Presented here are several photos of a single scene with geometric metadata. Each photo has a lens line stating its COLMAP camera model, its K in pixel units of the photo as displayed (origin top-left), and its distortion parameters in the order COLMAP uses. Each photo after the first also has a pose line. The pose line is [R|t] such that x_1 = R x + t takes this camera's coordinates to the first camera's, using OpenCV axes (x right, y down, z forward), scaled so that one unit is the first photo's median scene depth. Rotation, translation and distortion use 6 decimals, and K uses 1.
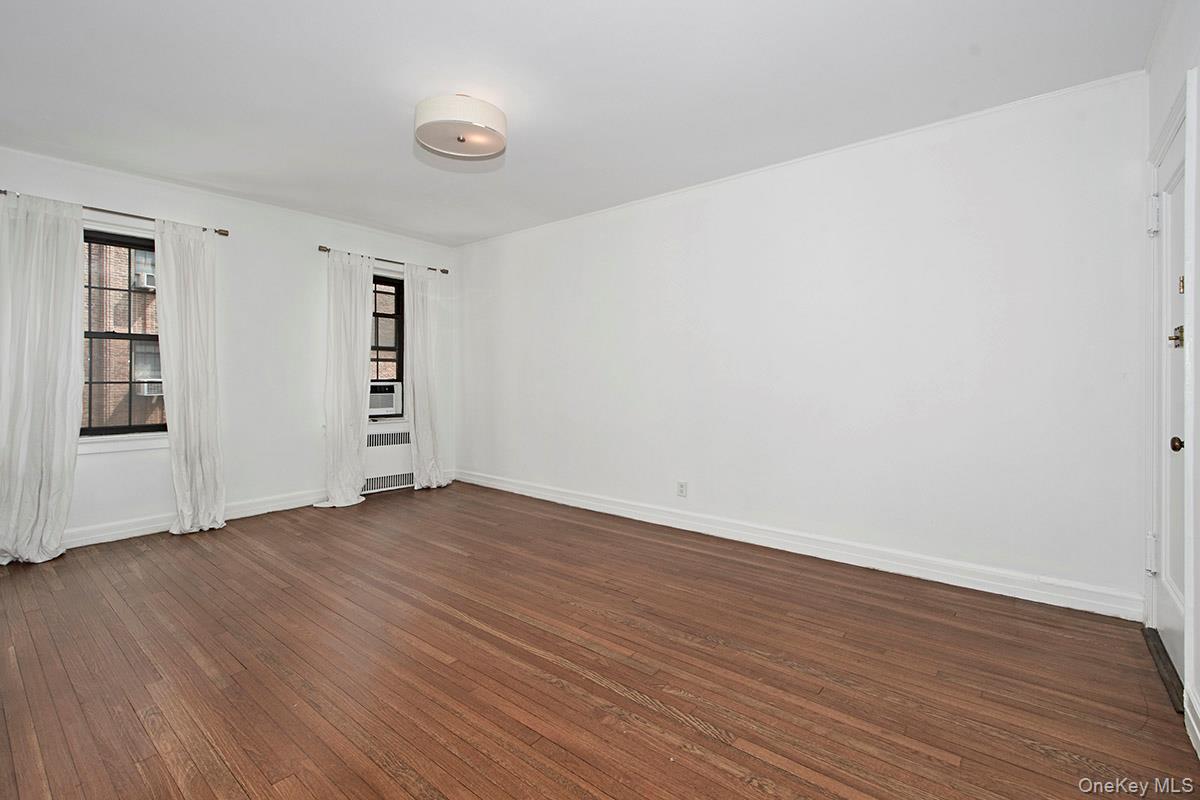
lens RADIAL K [[524.9, 0, 589.5], [0, 524.9, 371.8], [0, 0, 1]] dist [0.002016, -0.000633]
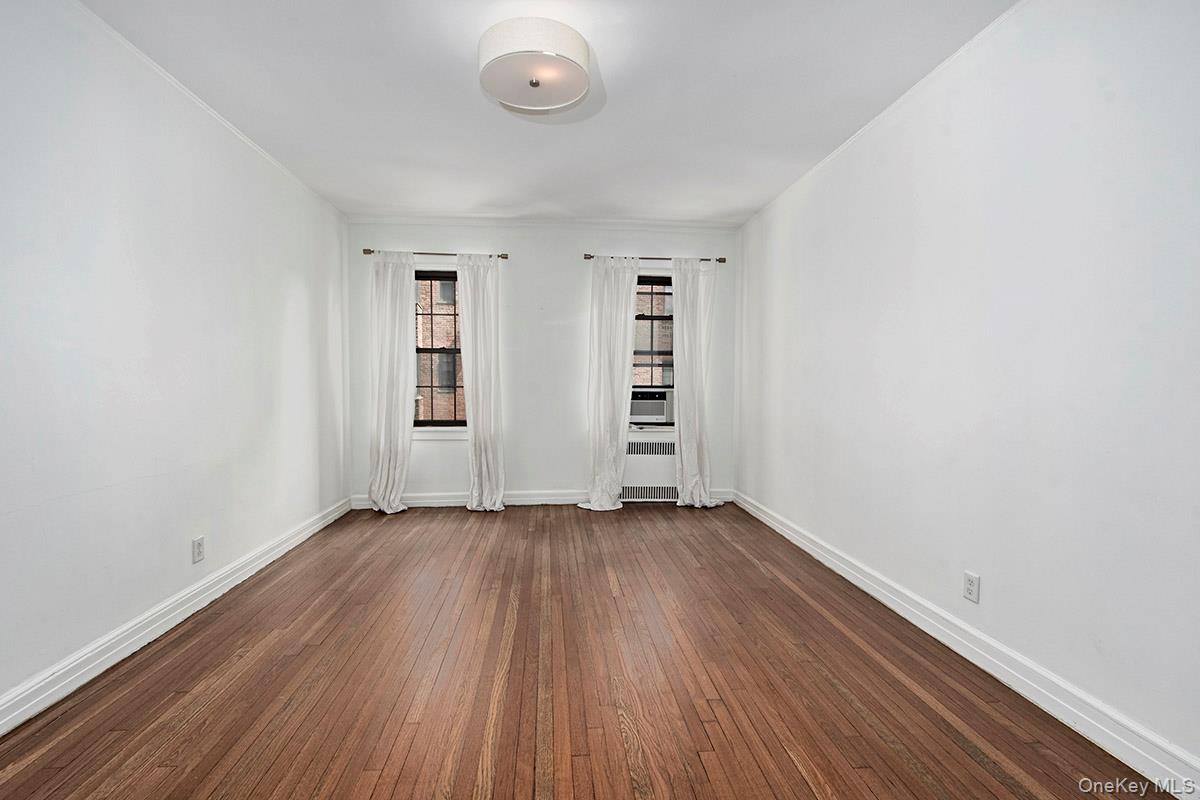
lens RADIAL K [[525.0, 0, 601.2], [0, 525.0, 408.0], [0, 0, 1]] dist [0.002899, -0.001371]
pose [[0.709586, 0.036765, -0.703659, 0.237353], [0.004189, 0.998400, 0.056389, 0.001218], [0.704607, -0.042961, 0.708296, 0.286671]]
